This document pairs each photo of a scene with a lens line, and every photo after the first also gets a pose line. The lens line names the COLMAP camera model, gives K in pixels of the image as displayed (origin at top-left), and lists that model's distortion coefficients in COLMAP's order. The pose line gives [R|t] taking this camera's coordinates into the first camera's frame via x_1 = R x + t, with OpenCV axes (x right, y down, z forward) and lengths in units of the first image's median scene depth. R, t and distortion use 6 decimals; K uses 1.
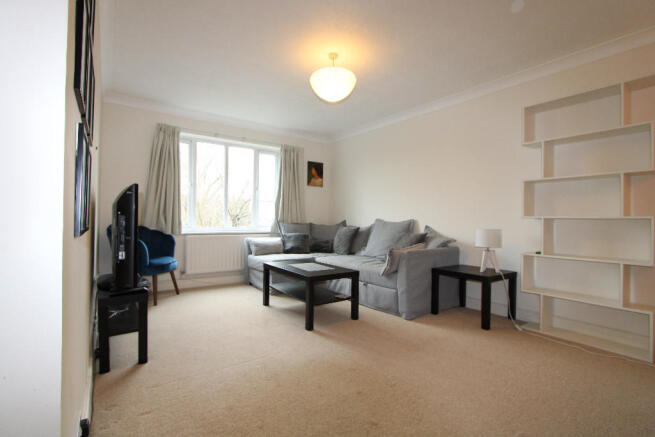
lens RADIAL K [[307.8, 0, 325.0], [0, 307.8, 217.2], [0, 0, 1]] dist [-0.013033, 0.000067]
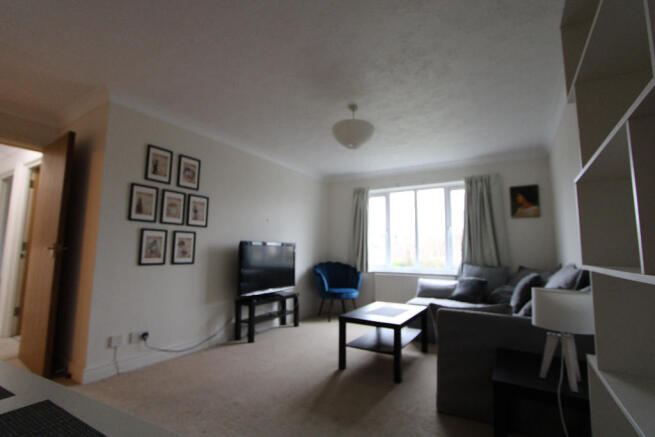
lens RADIAL K [[307.8, 0, 325.0], [0, 307.8, 217.2], [0, 0, 1]] dist [-0.013033, 0.000067]
pose [[0.401748, -0.120167, -0.907832, 0.490646], [-0.008094, 0.990848, -0.134738, 0.004138], [0.915714, 0.061478, 0.397099, 0.277986]]
